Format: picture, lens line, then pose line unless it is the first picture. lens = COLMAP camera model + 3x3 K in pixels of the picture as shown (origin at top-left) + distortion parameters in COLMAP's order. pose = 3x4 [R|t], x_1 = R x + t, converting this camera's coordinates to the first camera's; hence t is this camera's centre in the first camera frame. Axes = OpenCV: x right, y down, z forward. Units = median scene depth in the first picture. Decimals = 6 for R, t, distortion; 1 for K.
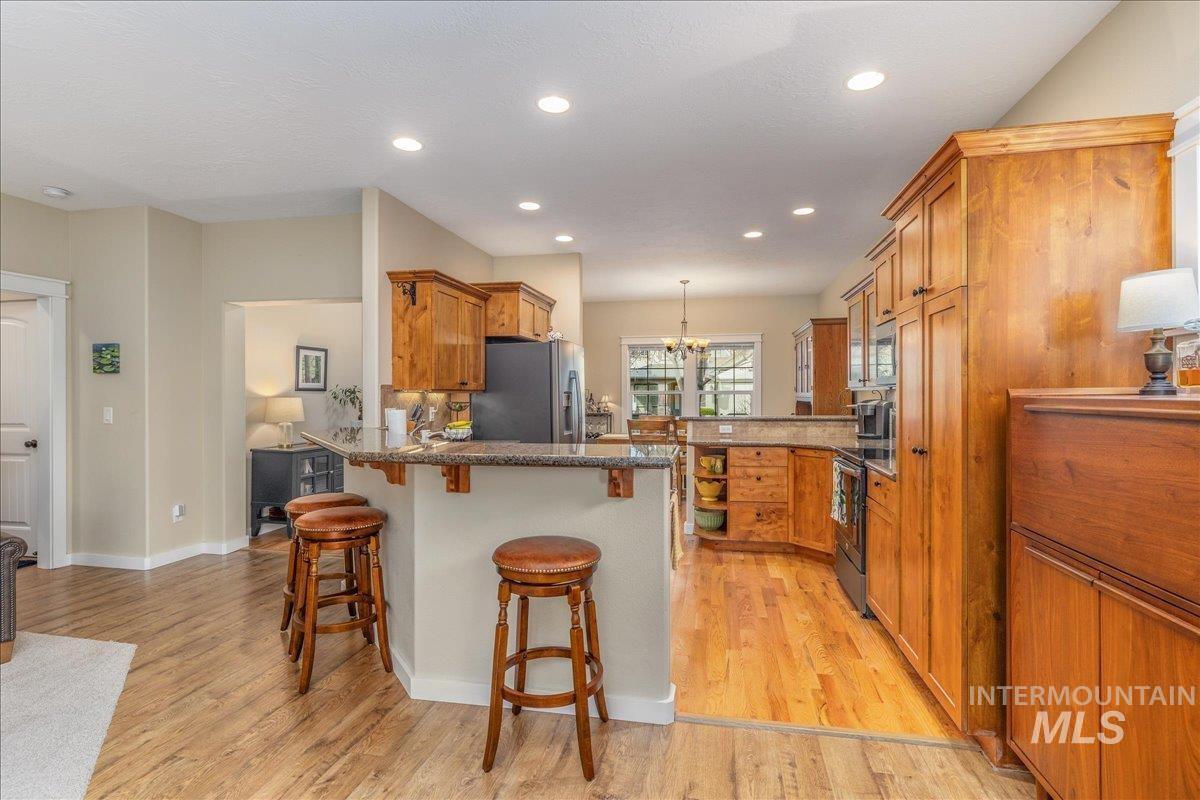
lens RADIAL K [[567.0, 0, 600.0], [0, 567.0, 400.0], [0, 0, 1]] dist [-0.017309, -0.000319]
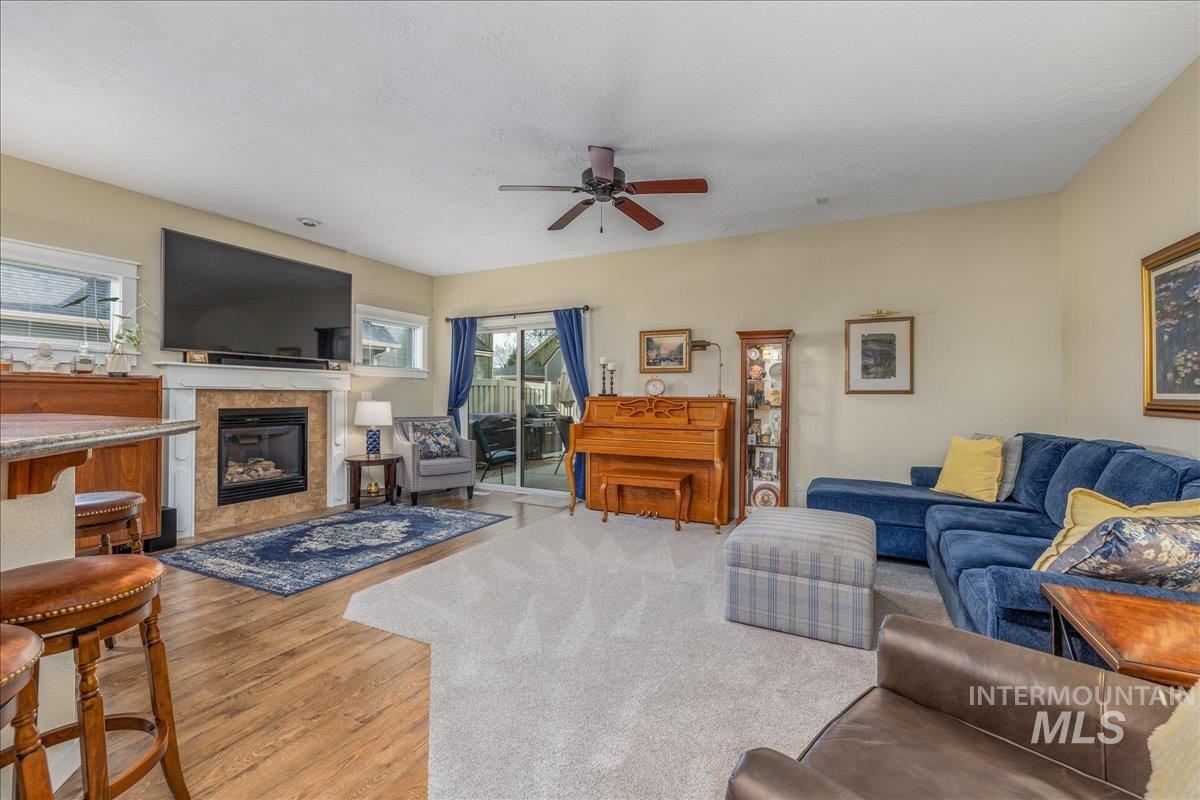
lens RADIAL K [[503.3, 0, 604.5], [0, 503.3, 396.9], [0, 0, 1]] dist [0.000972, -0.000277]
pose [[-0.964292, -0.005571, 0.264784, -0.715629], [-0.003445, 0.999958, 0.008494, 0.019489], [-0.264820, 0.007278, -0.964270, 0.882948]]
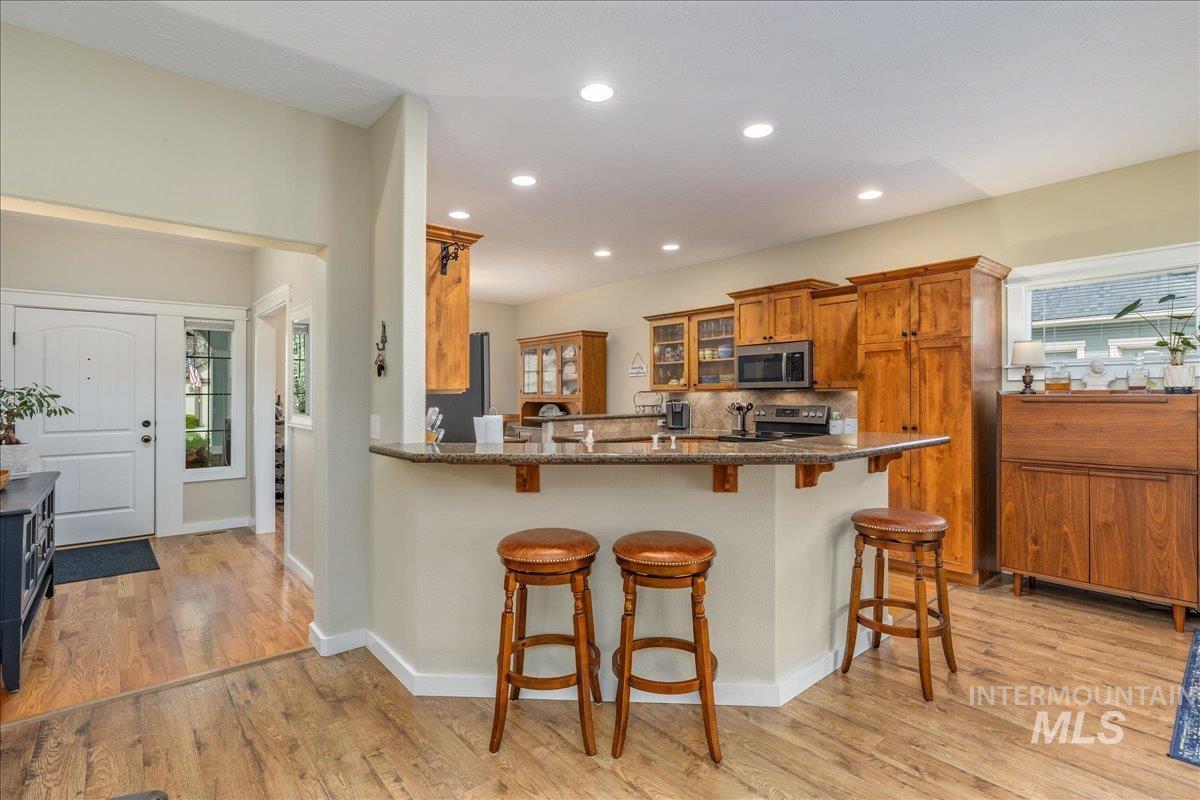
lens RADIAL K [[573.2, 0, 608.6], [0, 573.2, 391.1], [0, 0, 1]] dist [0.000926, -0.001005]
pose [[0.613609, 0.006032, 0.789587, -0.785058], [0.007668, 0.999878, -0.013597, -0.002936], [-0.789573, 0.014398, 0.613488, 0.372439]]
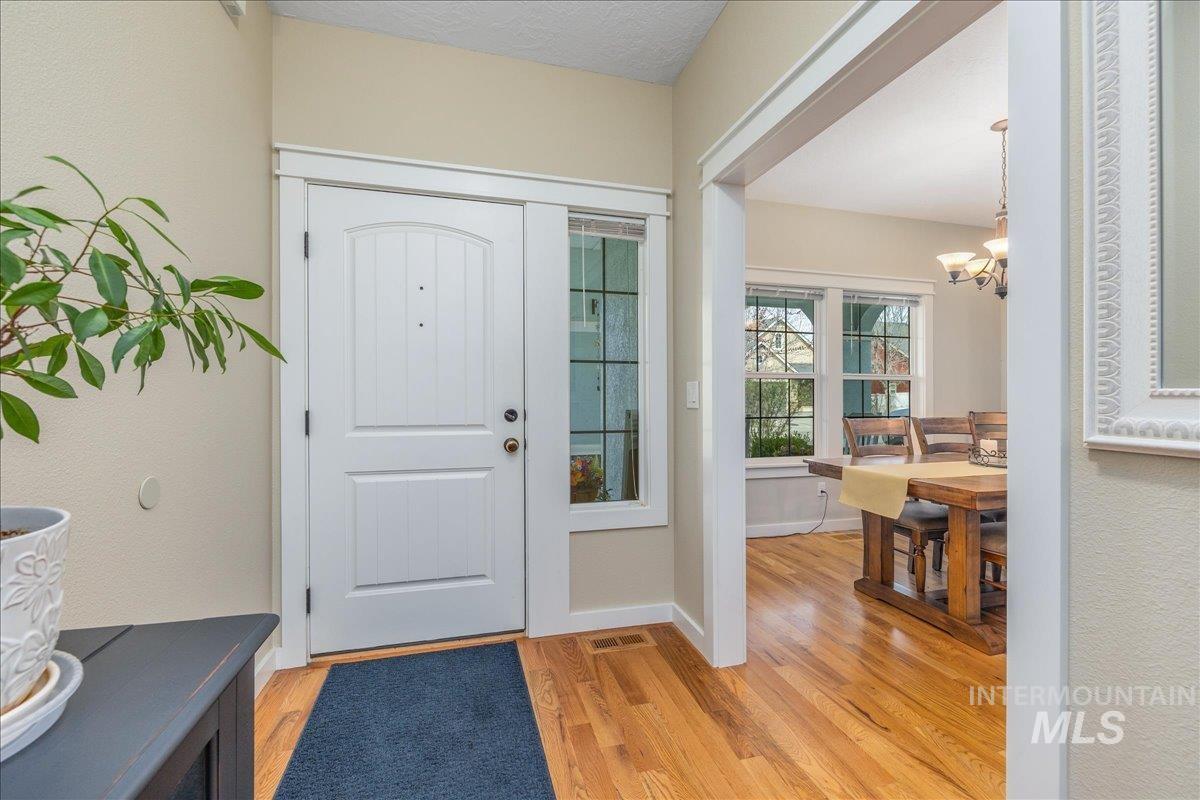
lens RADIAL K [[503.3, 0, 604.5], [0, 503.3, 396.9], [0, 0, 1]] dist [0.000972, -0.000277]
pose [[0.891930, -0.000481, 0.452174, -0.576661], [0.002756, 0.999987, -0.004372, 0.025494], [-0.452166, 0.005146, 0.891919, 1.388602]]
